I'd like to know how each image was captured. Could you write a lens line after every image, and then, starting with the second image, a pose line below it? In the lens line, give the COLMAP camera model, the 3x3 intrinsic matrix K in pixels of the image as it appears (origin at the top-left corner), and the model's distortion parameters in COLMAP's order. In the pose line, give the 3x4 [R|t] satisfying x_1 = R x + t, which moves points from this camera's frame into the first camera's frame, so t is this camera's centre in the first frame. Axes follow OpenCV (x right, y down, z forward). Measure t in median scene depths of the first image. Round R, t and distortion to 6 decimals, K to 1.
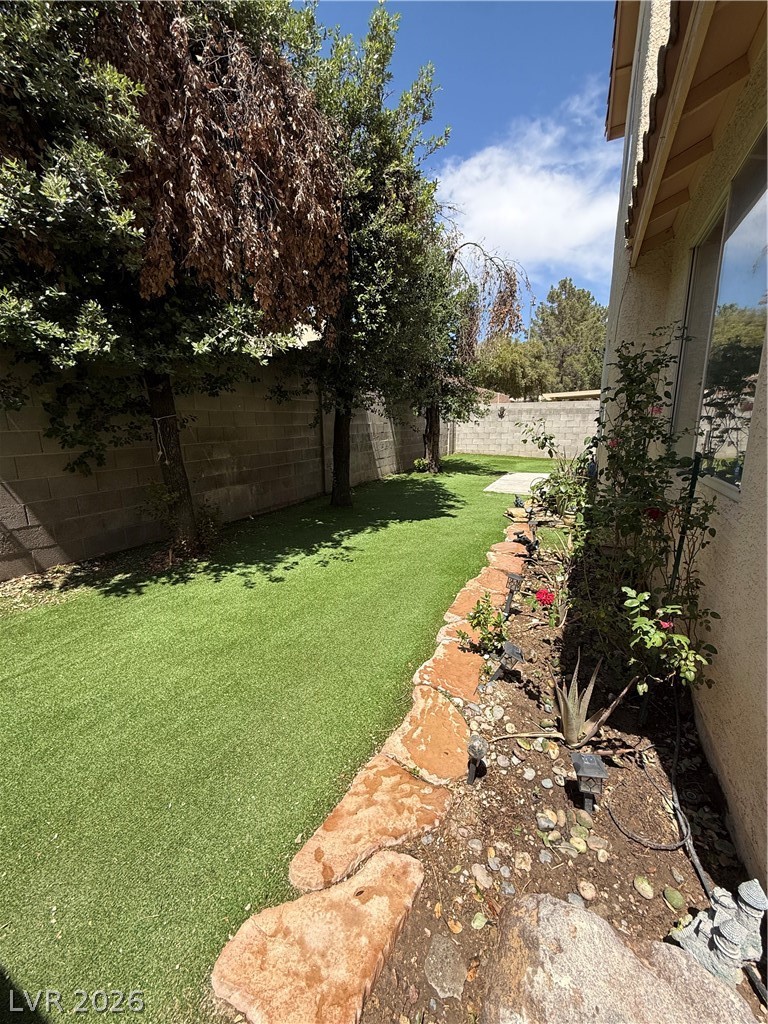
lens RADIAL K [[406.5, 0, 382.5], [0, 406.5, 510.5], [0, 0, 1]] dist [-0.000576, -0.000248]
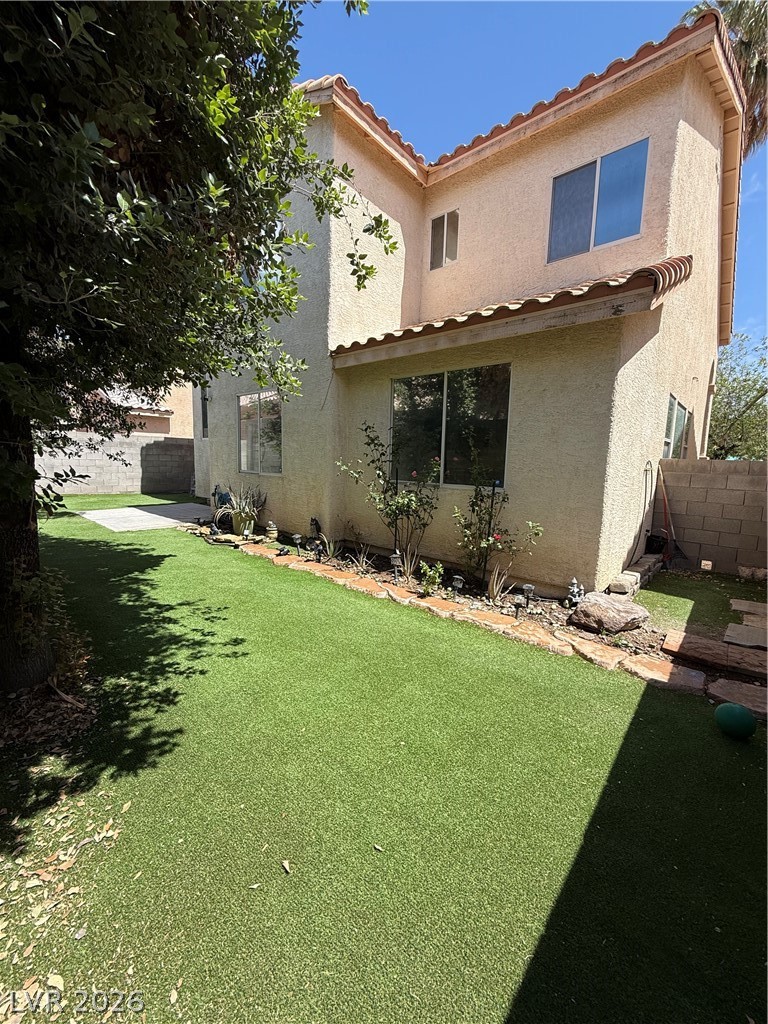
lens RADIAL K [[406.5, 0, 382.5], [0, 406.5, 510.5], [0, 0, 1]] dist [-0.000576, -0.000248]
pose [[0.262020, -0.102031, 0.959654, -0.897444], [0.175129, 0.982912, 0.056687, -0.085787], [-0.949039, 0.153210, 0.275411, 0.413589]]
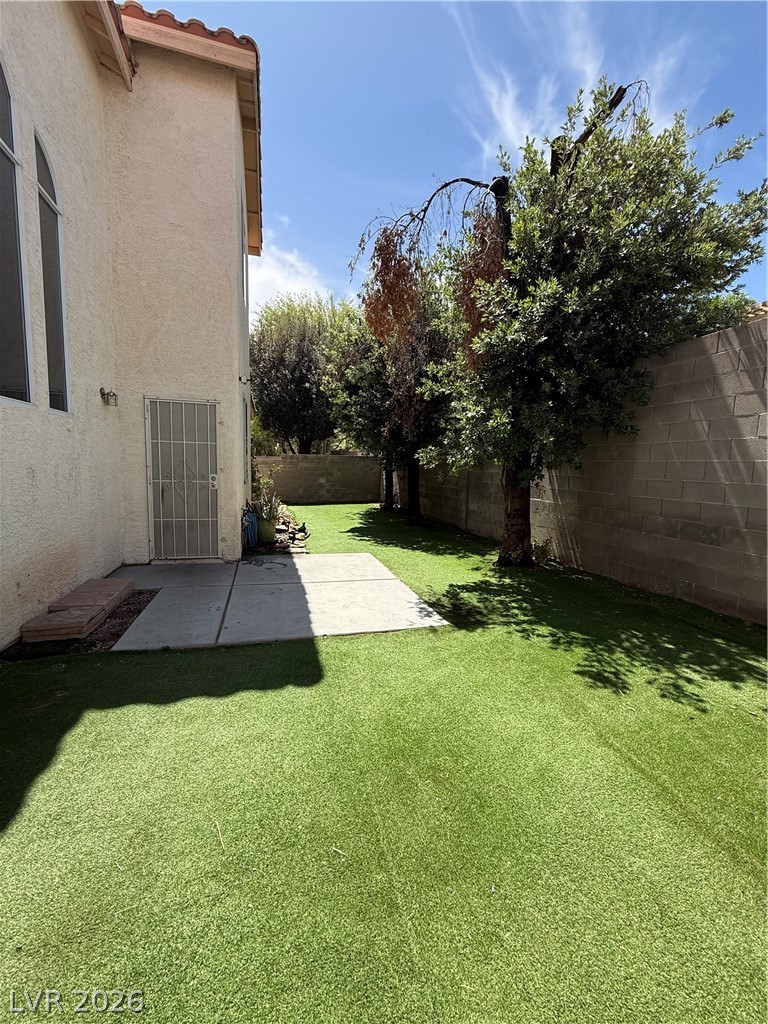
lens RADIAL K [[406.5, 0, 382.5], [0, 406.5, 510.5], [0, 0, 1]] dist [-0.000576, -0.000248]
pose [[-0.744444, 0.067811, -0.664232, 1.608422], [-0.157636, 0.948855, 0.273540, -0.735900], [0.648809, 0.308342, -0.695681, 3.233603]]
